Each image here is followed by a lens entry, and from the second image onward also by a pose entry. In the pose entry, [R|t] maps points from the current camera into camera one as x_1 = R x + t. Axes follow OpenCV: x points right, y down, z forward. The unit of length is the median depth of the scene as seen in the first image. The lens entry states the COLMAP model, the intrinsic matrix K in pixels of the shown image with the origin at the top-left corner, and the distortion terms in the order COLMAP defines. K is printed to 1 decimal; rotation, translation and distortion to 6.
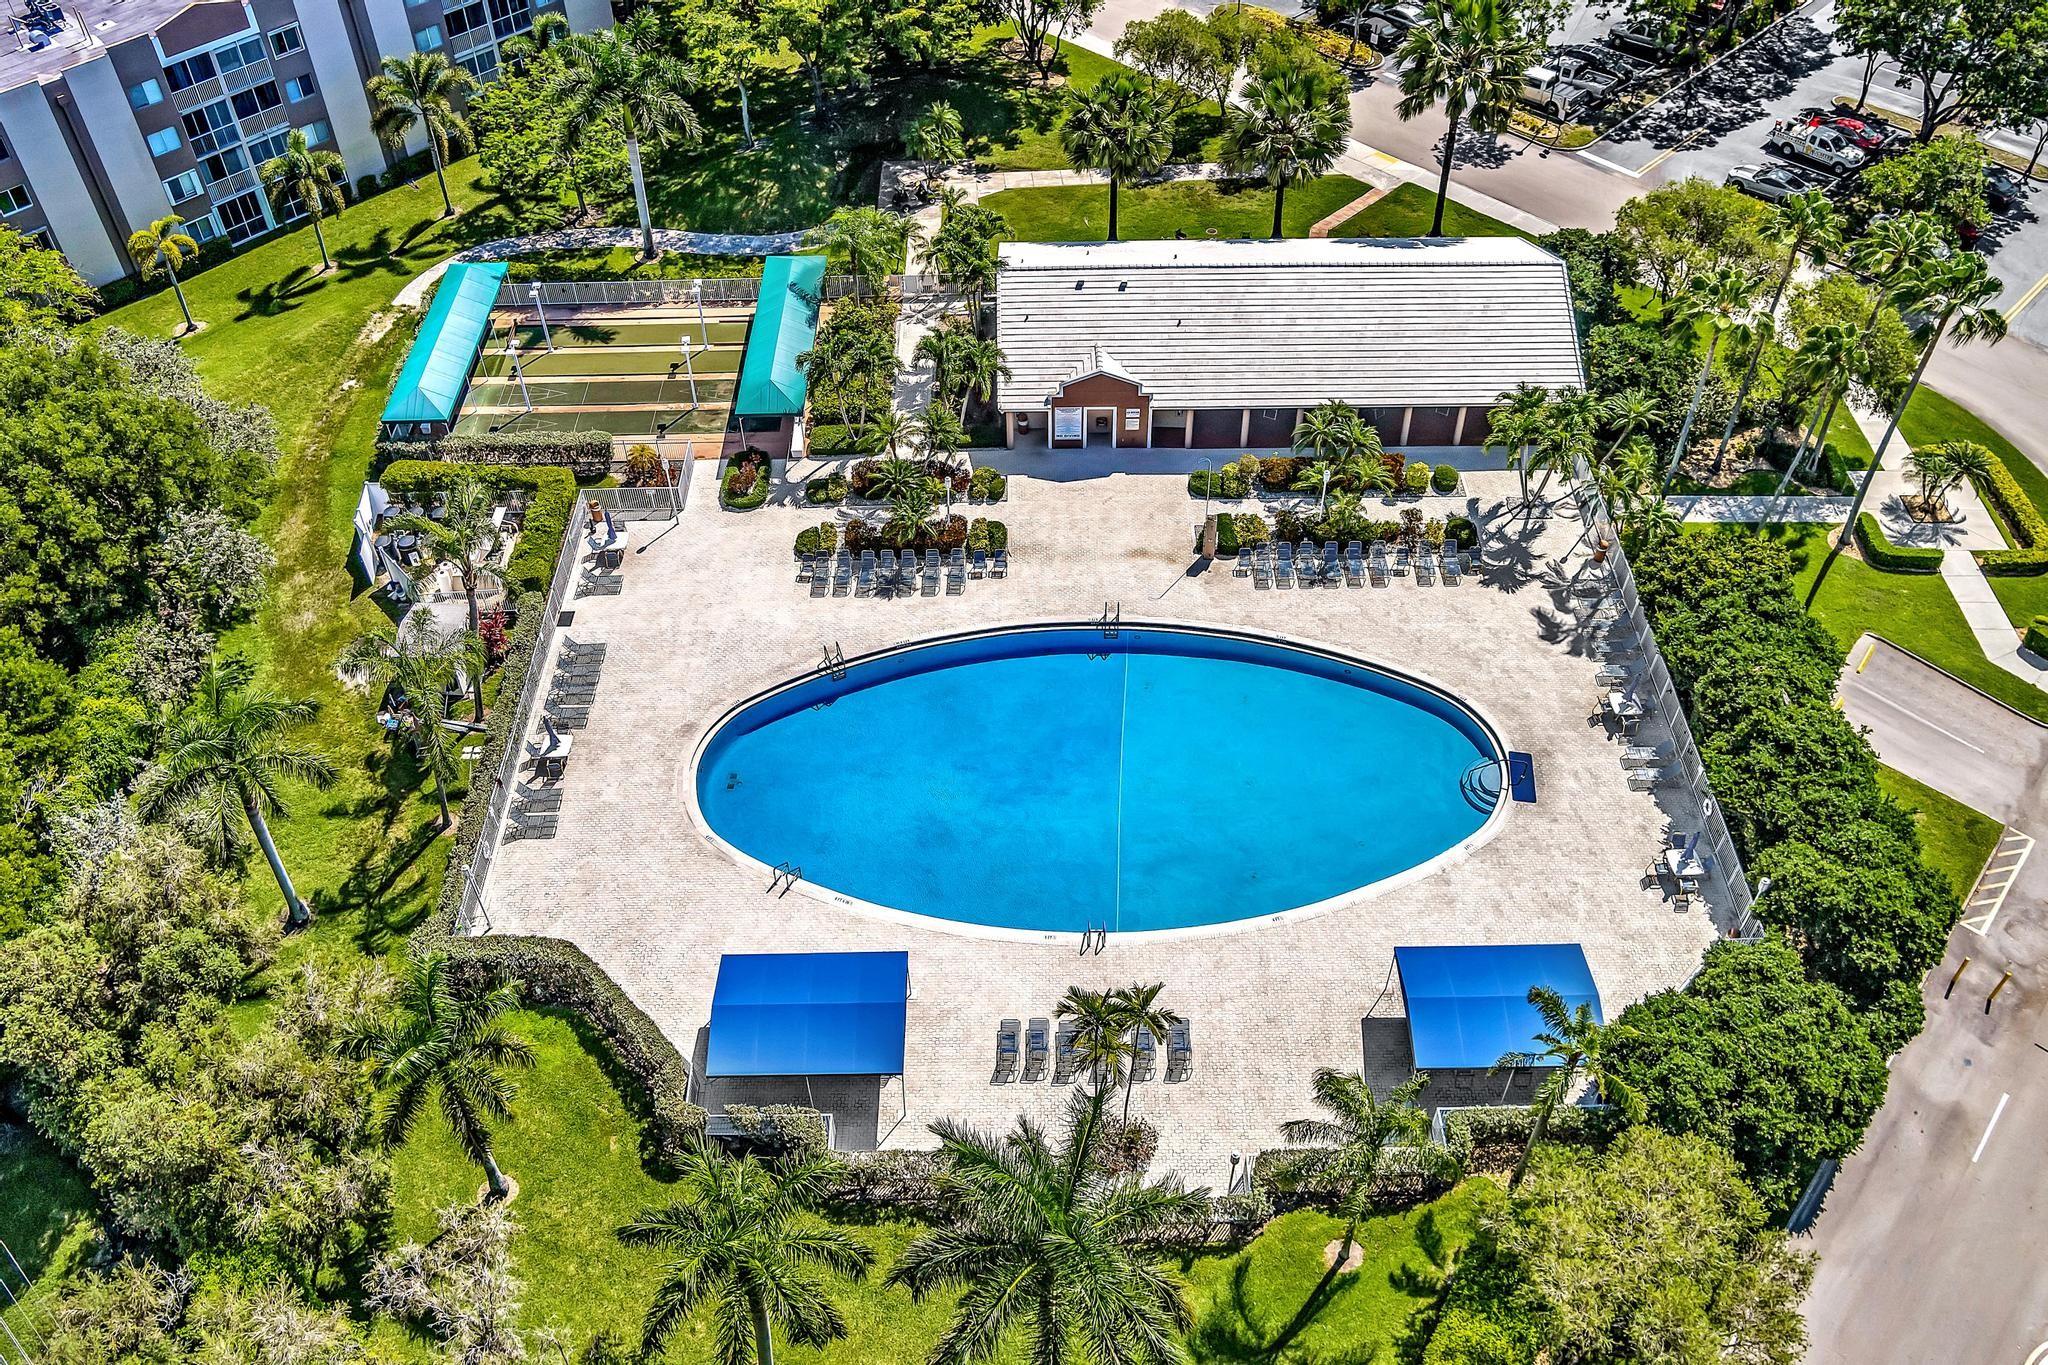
lens RADIAL K [[1713.1, 0, 1013.0], [0, 1713.1, 660.3], [0, 0, 1]] dist [-0.082193, 0.042100]
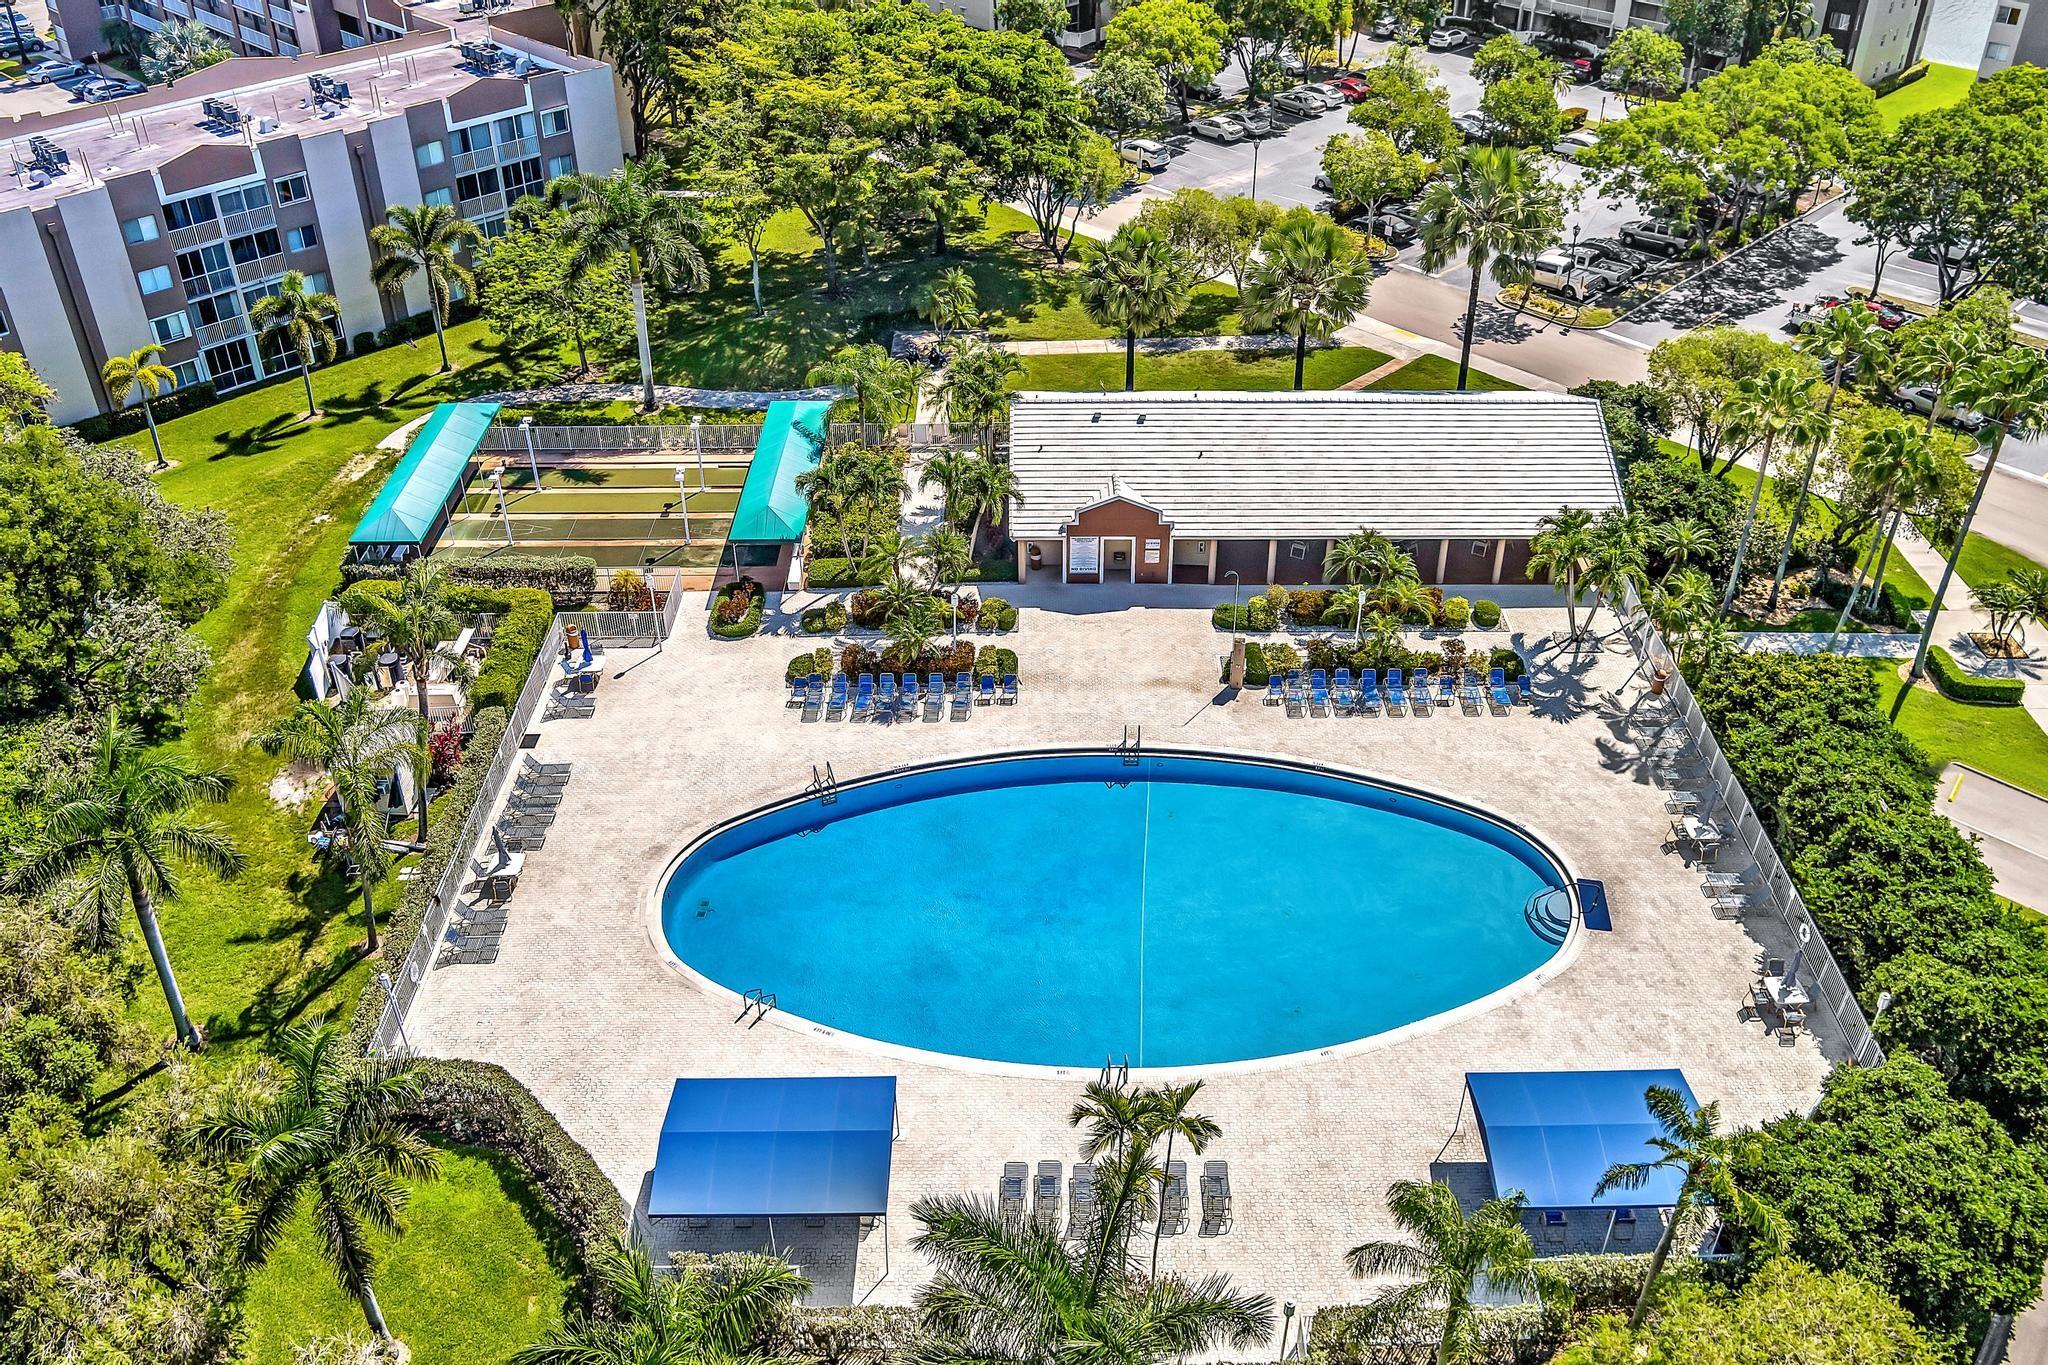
lens RADIAL K [[1713.1, 0, 1058.9], [0, 1713.1, 600.3], [0, 0, 1]] dist [-0.082193, 0.042100]
pose [[0.999705, 0.011928, 0.021176, -0.001169], [-0.007065, 0.976283, -0.216383, 0.094240], [-0.023255, 0.216170, 0.976079, 0.093002]]
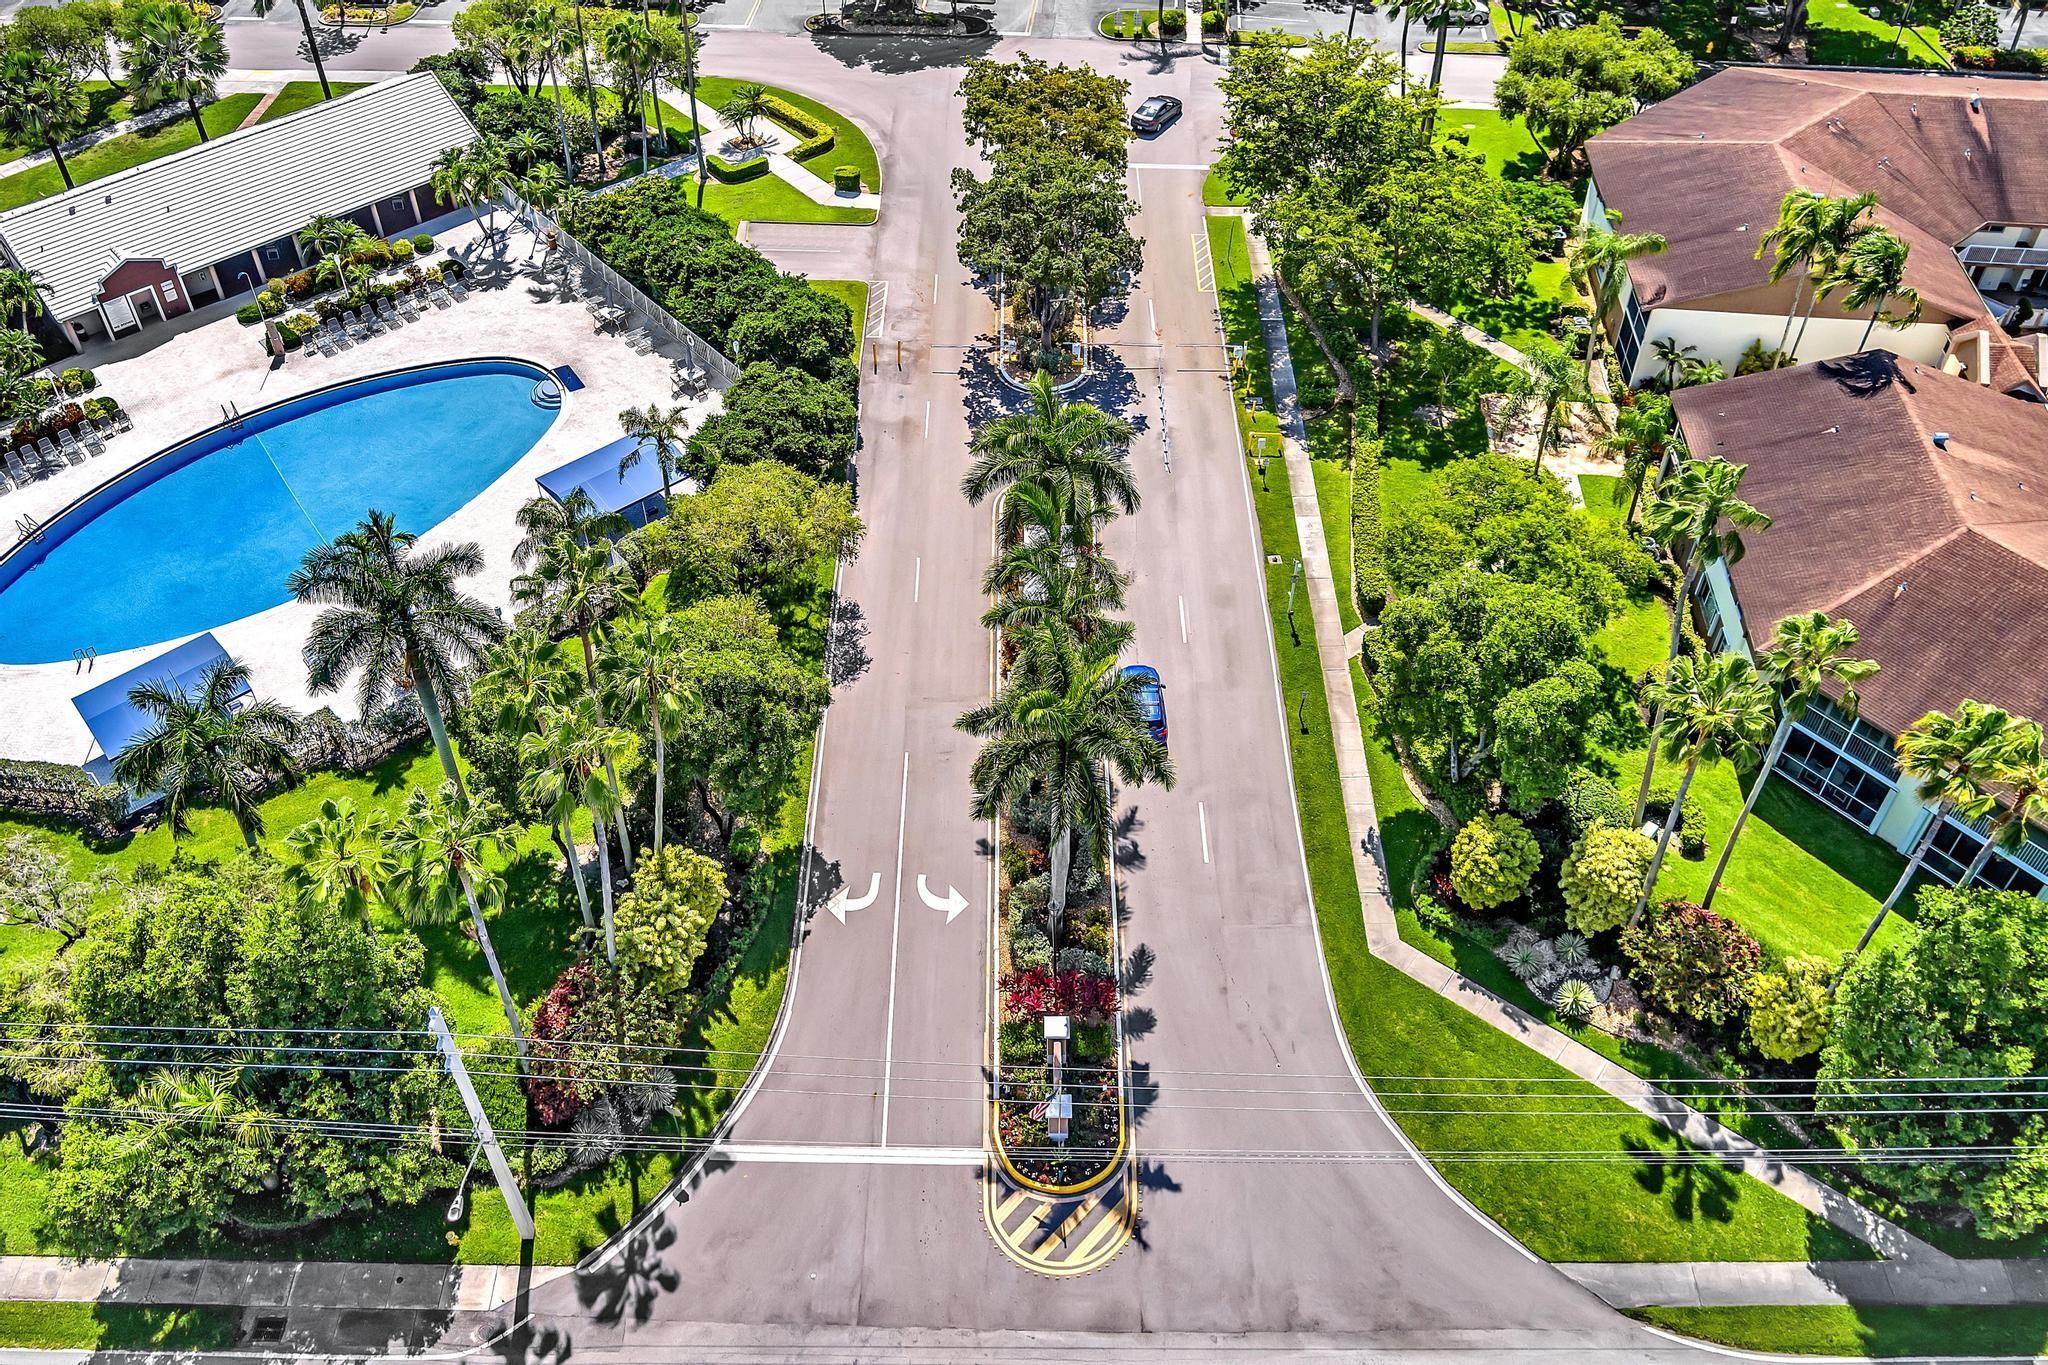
lens RADIAL K [[1713.1, 0, 1013.9], [0, 1713.1, 682.1], [0, 0, 1]] dist [-0.082193, 0.042100]
pose [[0.763873, -0.452015, 0.460630, -0.157166], [0.455745, 0.883177, 0.110887, 0.265208], [-0.456940, 0.125226, 0.880638, -0.323996]]
